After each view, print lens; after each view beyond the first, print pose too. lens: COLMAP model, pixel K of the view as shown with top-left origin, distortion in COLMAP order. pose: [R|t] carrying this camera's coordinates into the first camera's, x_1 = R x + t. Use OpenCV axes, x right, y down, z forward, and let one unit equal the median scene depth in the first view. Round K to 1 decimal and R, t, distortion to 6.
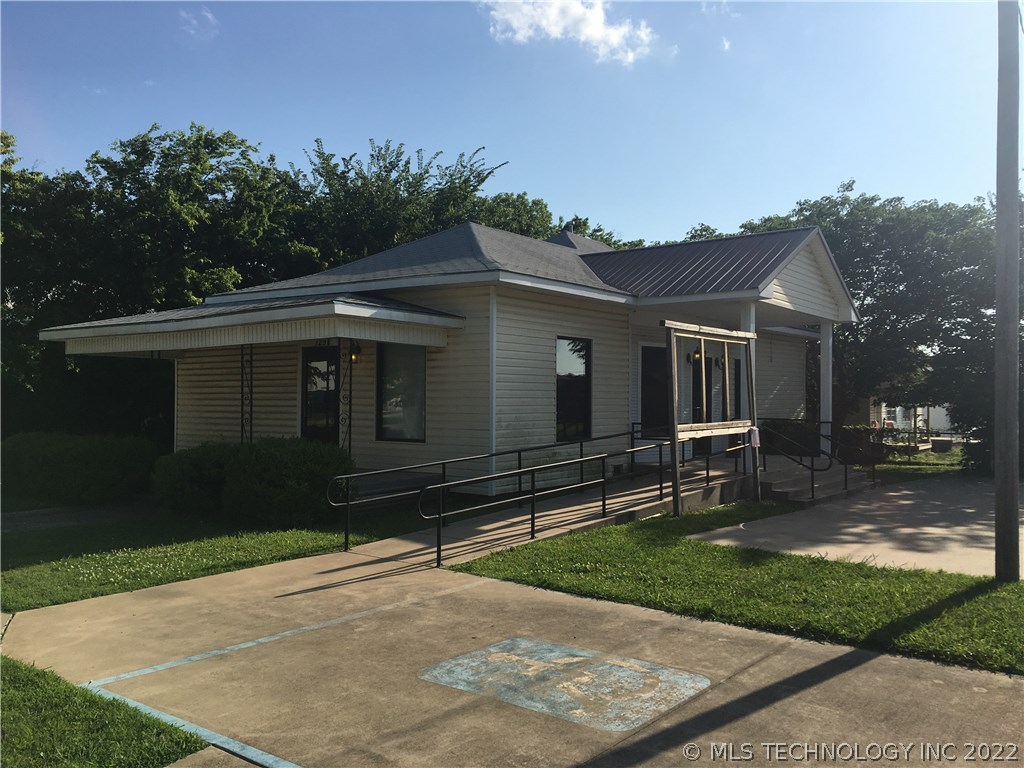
lens RADIAL K [[862.3, 0, 515.0], [0, 862.3, 386.2], [0, 0, 1]] dist [0.064103, -0.084717]
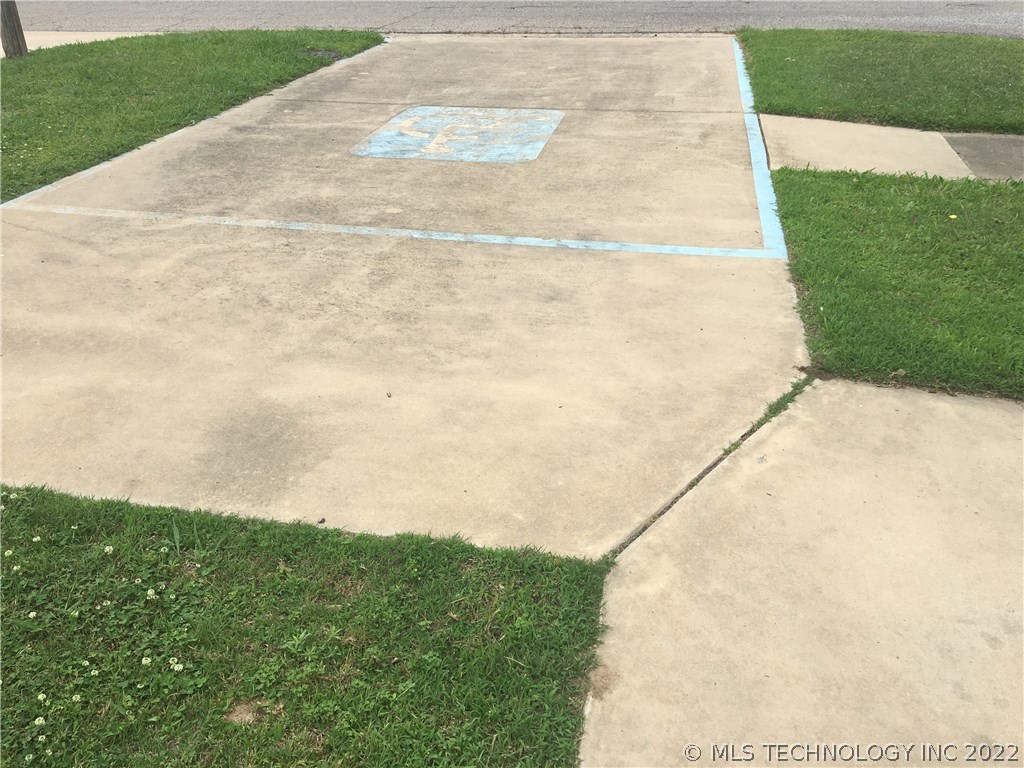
lens RADIAL K [[862.3, 0, 512.3], [0, 862.3, 384.1], [0, 0, 1]] dist [0.064103, -0.084717]
pose [[-0.436239, -0.448375, 0.780164, -0.860597], [-0.012955, 0.870051, 0.492791, 0.062547], [-0.899738, 0.204867, -0.385359, 1.268963]]
